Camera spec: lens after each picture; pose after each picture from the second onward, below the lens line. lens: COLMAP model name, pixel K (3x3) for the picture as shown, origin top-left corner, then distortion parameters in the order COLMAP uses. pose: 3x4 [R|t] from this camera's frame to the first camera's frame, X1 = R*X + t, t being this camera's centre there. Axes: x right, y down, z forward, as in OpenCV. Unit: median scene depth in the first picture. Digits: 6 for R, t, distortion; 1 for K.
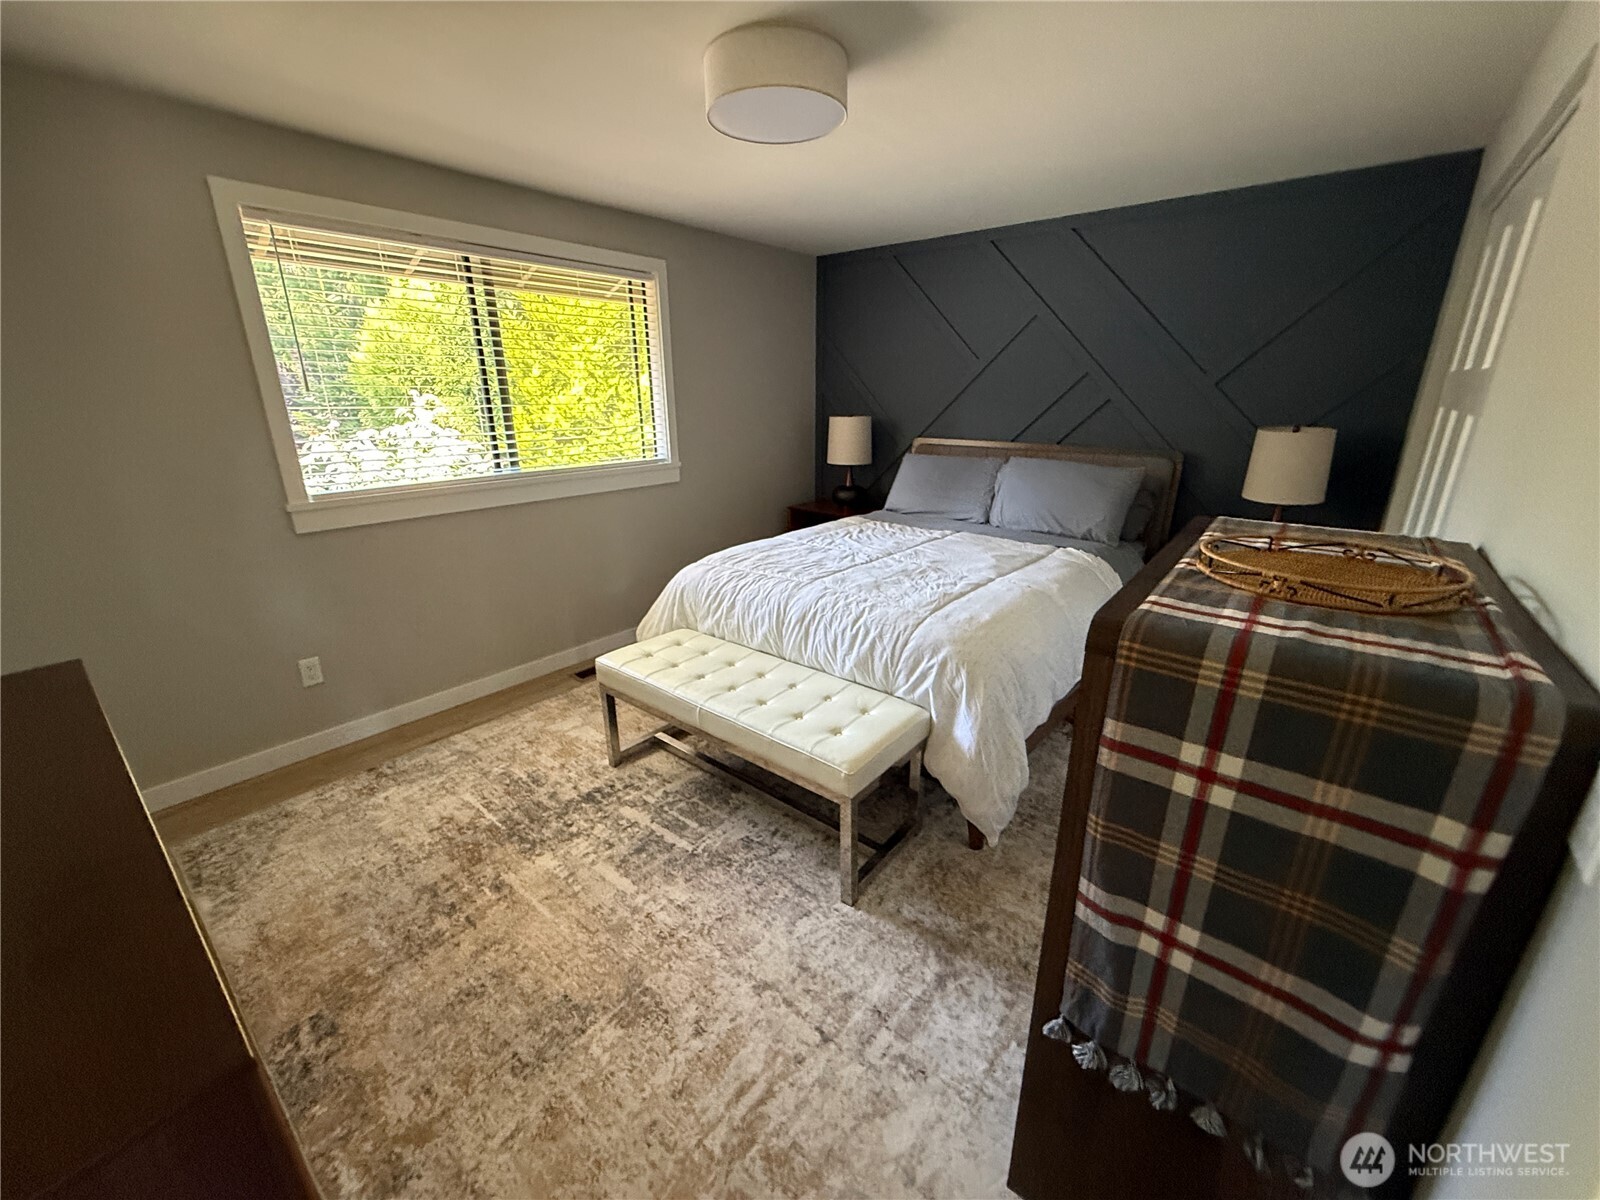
lens RADIAL K [[640.0, 0, 801.7], [0, 640.0, 593.4], [0, 0, 1]] dist [-0.000437, 0.000203]
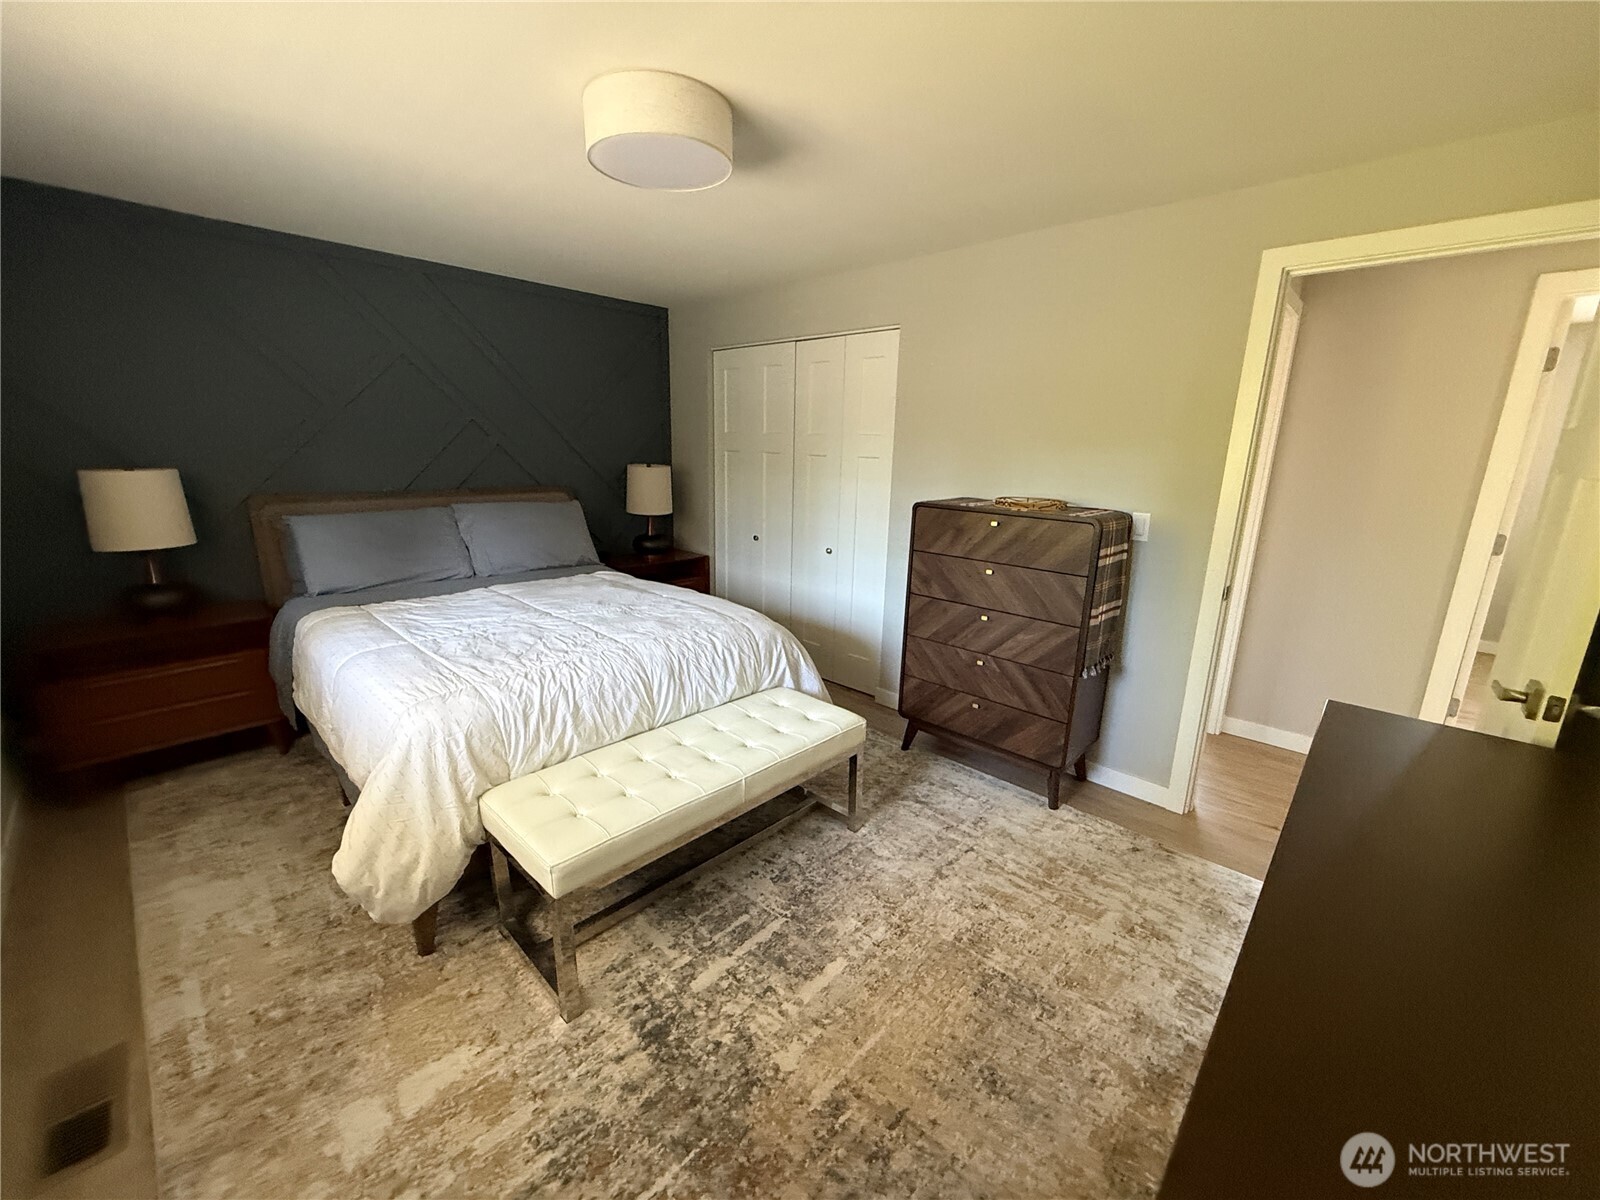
lens RADIAL K [[640.0, 0, 791.2], [0, 640.0, 601.7], [0, 0, 1]] dist [-0.000437, 0.000203]
pose [[0.078540, -0.231878, 0.969569, -1.057445], [0.280701, 0.938367, 0.201677, -0.241495], [-0.956576, 0.256320, 0.138788, 0.805931]]
